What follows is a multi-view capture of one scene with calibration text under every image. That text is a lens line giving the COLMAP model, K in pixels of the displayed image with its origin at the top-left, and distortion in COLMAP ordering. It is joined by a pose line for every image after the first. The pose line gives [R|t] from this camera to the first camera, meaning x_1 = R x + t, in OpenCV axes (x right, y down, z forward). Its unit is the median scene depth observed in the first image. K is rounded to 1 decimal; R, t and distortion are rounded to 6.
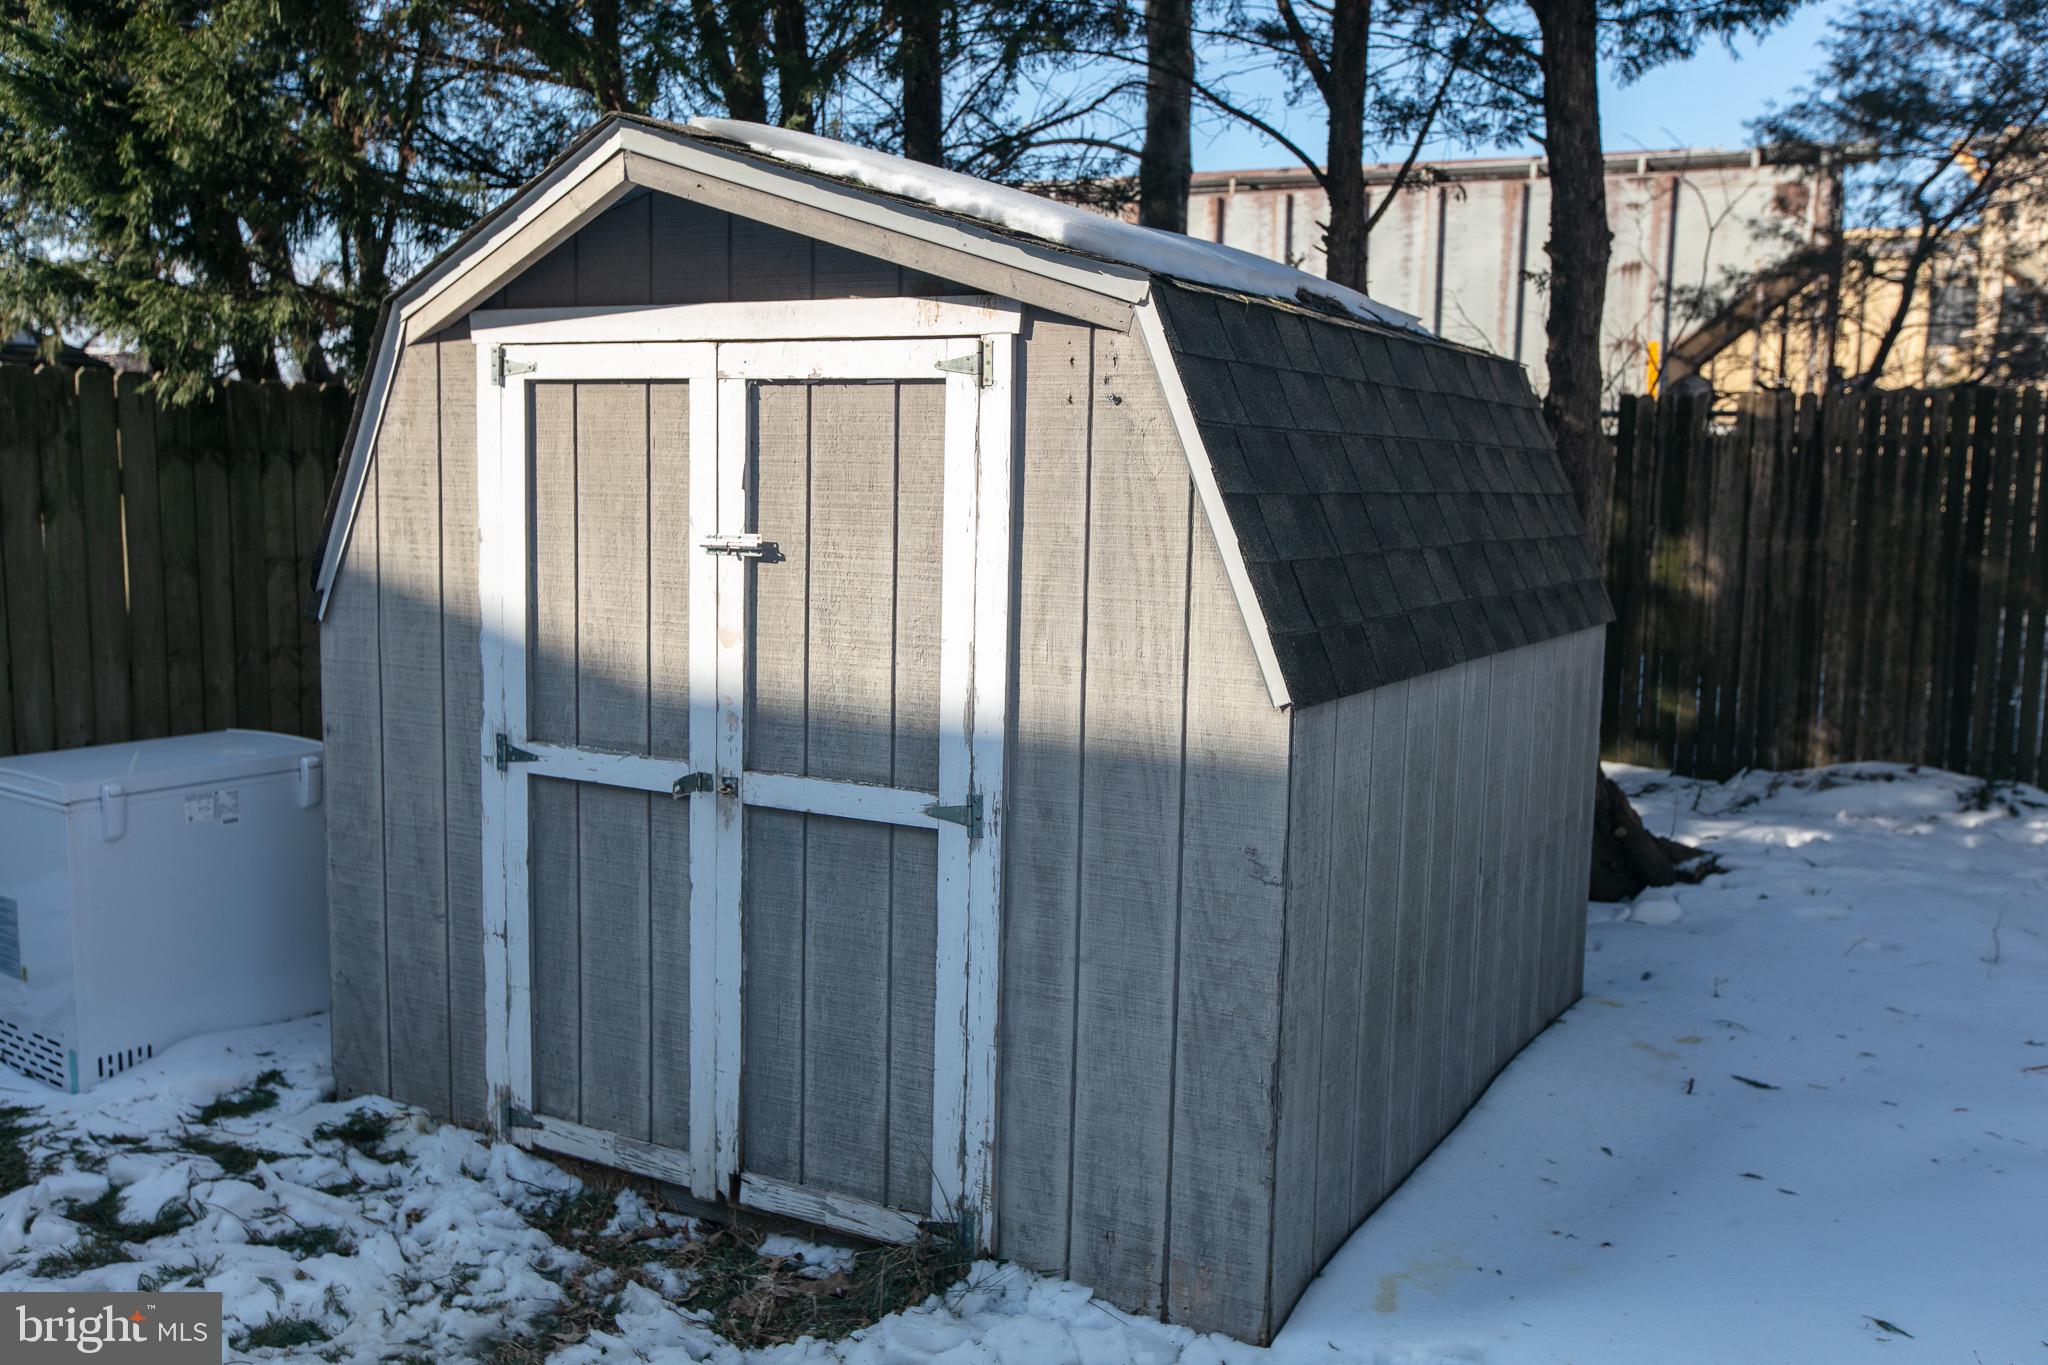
lens RADIAL K [[1835.8, 0, 1023.8], [0, 1835.8, 685.3], [0, 0, 1]] dist [0.000222, 0.000233]
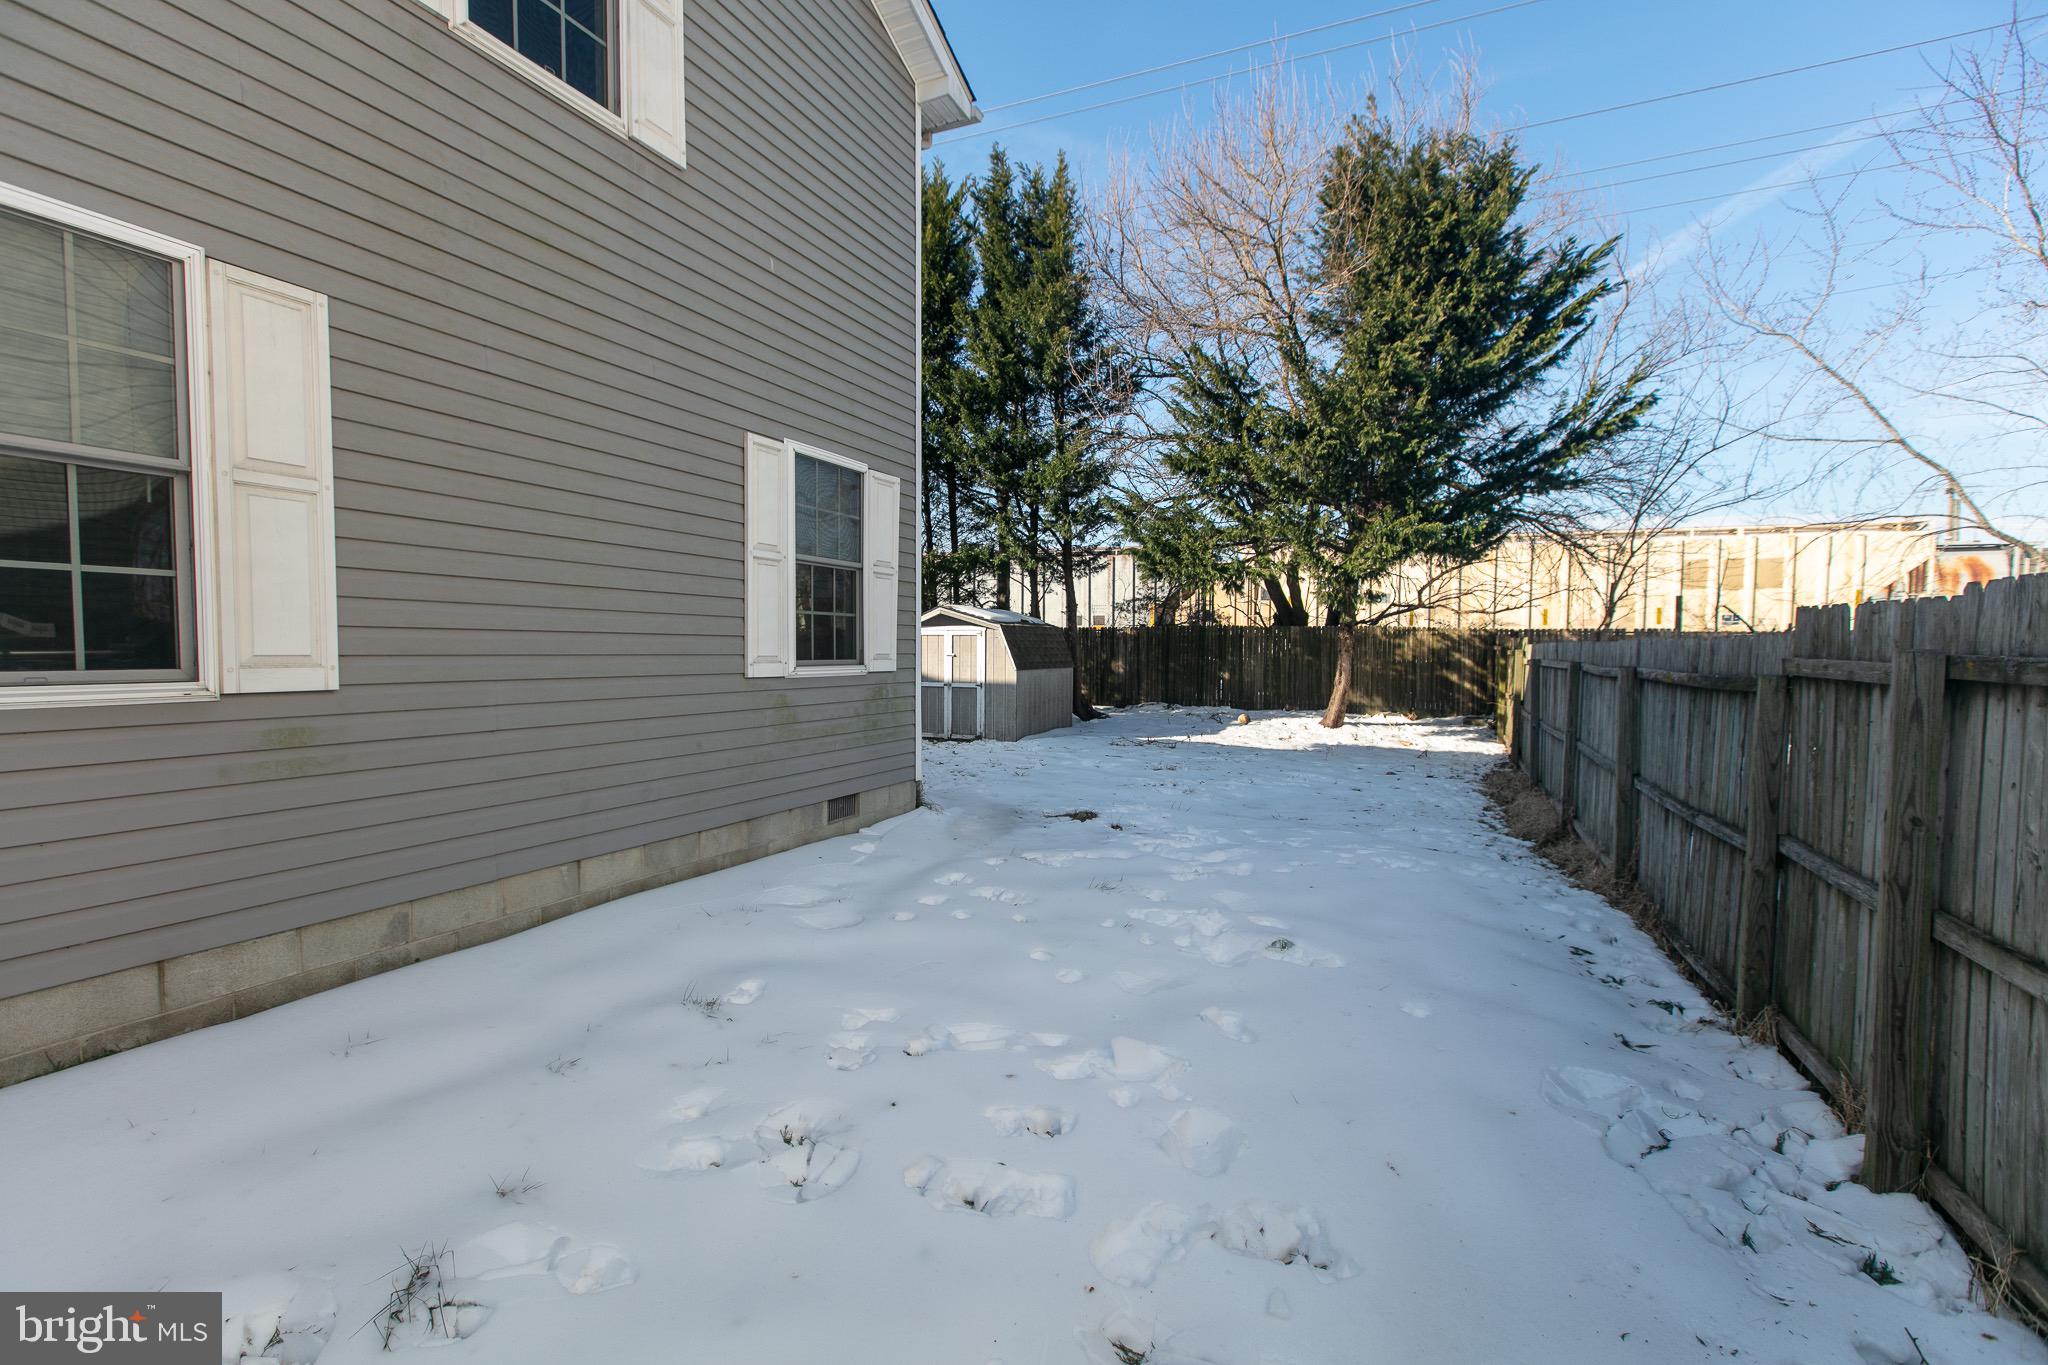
lens RADIAL K [[913.3, 0, 1020.7], [0, 913.3, 687.4], [0, 0, 1]] dist [0.000527, 0.000006]
pose [[0.997025, -0.017318, 0.075107, -0.152997], [0.022806, 0.997084, -0.072831, 0.364316], [-0.073626, 0.074327, 0.994512, -3.009467]]
